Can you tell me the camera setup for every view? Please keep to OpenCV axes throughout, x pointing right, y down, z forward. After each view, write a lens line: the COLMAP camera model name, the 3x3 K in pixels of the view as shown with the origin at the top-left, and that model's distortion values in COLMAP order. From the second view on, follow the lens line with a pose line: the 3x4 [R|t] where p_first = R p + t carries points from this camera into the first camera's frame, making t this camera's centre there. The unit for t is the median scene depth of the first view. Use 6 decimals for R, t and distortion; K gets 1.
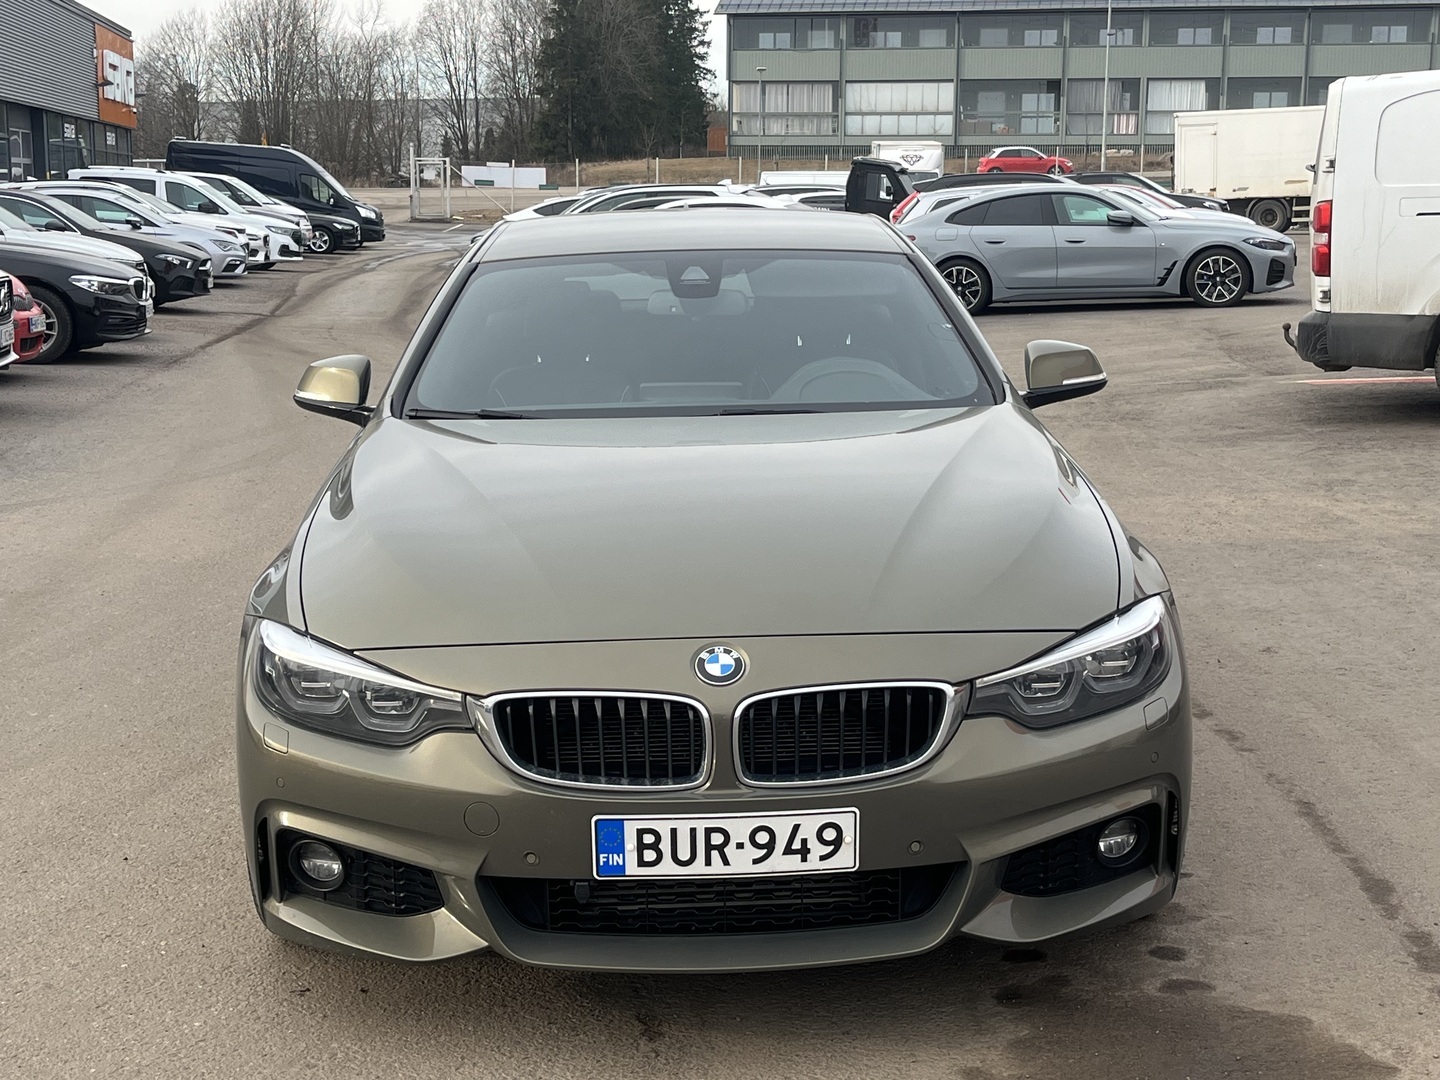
lens RADIAL K [[2049.2, 0, 720.0], [0, 2049.2, 540.0], [0, 0, 1]] dist [0.165596, -0.540665]
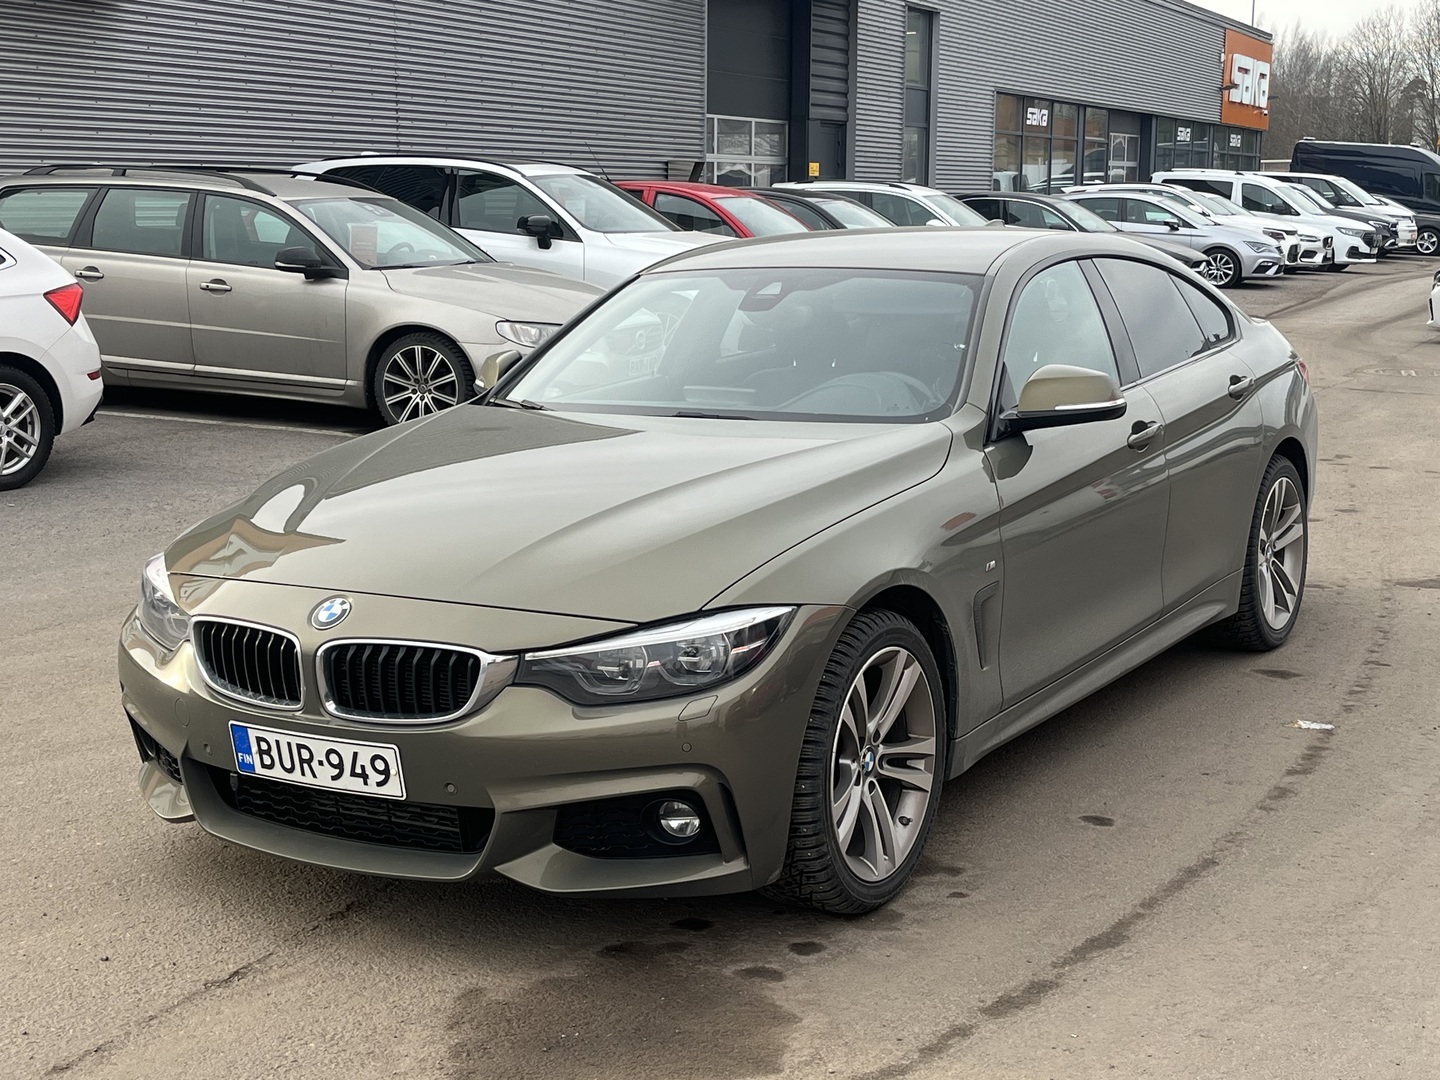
lens RADIAL K [[2049.2, 0, 720.0], [0, 2049.2, 540.0], [0, 0, 1]] dist [0.165596, -0.540665]
pose [[0.837107, 0.094216, -0.538865, 0.829558], [-0.093636, 0.995197, 0.028541, -0.037115], [0.538966, 0.026565, 0.841908, 0.102279]]
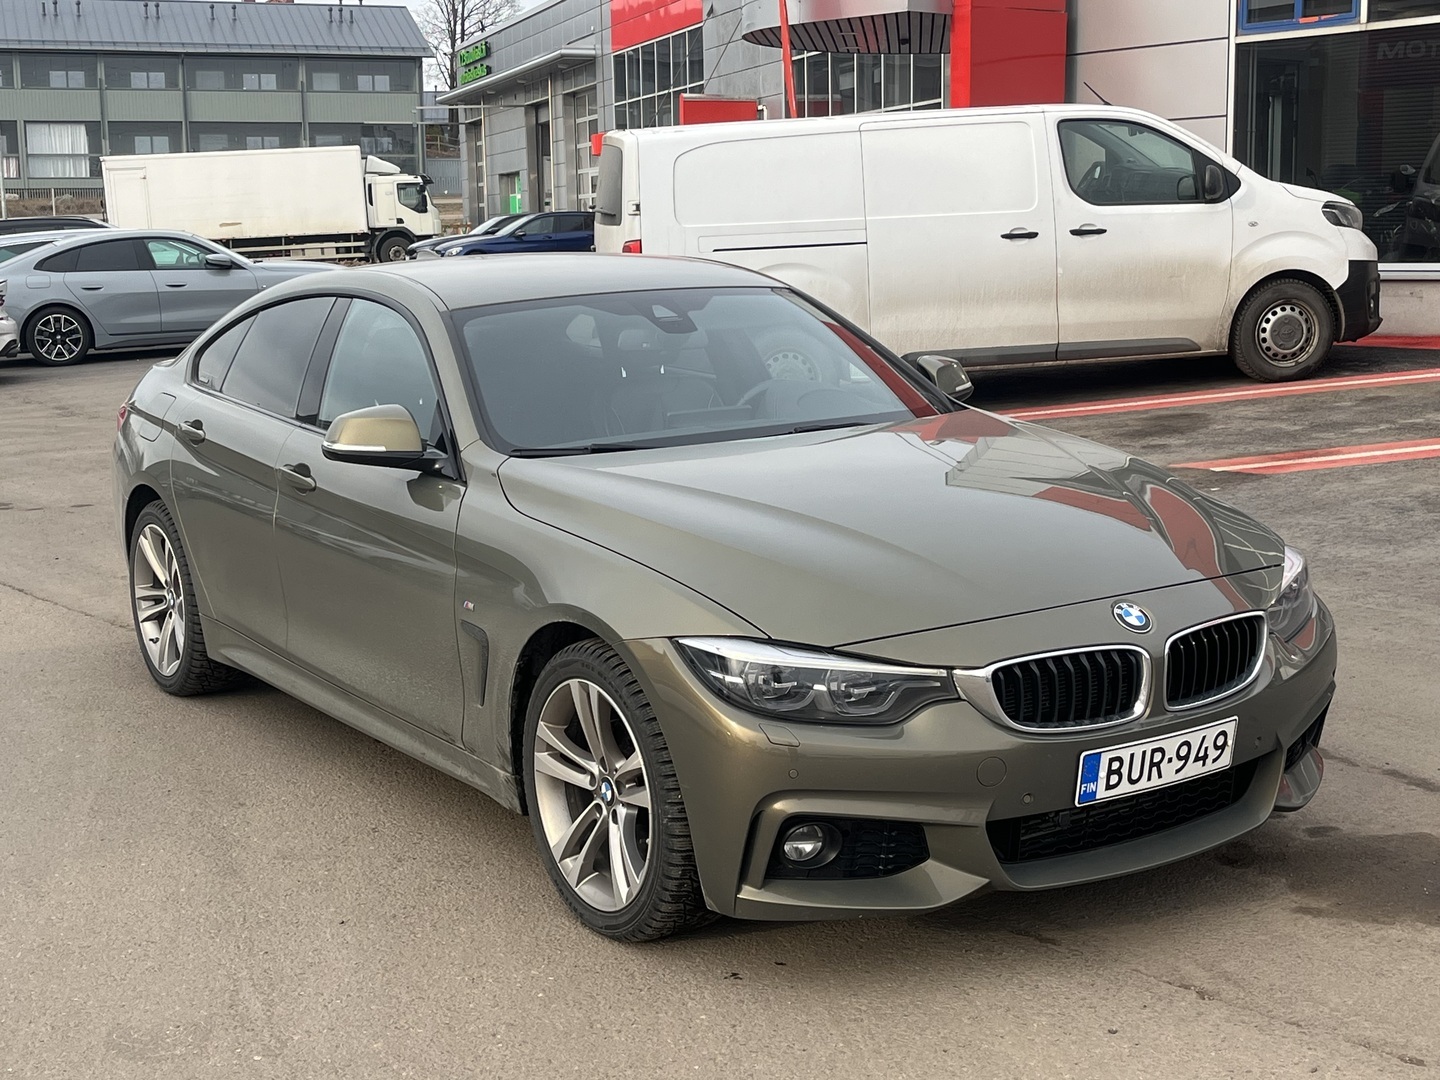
lens RADIAL K [[2049.2, 0, 720.0], [0, 2049.2, 540.0], [0, 0, 1]] dist [0.165596, -0.540665]
pose [[0.852313, -0.098548, 0.513664, -0.826381], [0.108799, 0.994012, 0.010177, -0.023759], [-0.511591, 0.047212, 0.857931, 0.069481]]
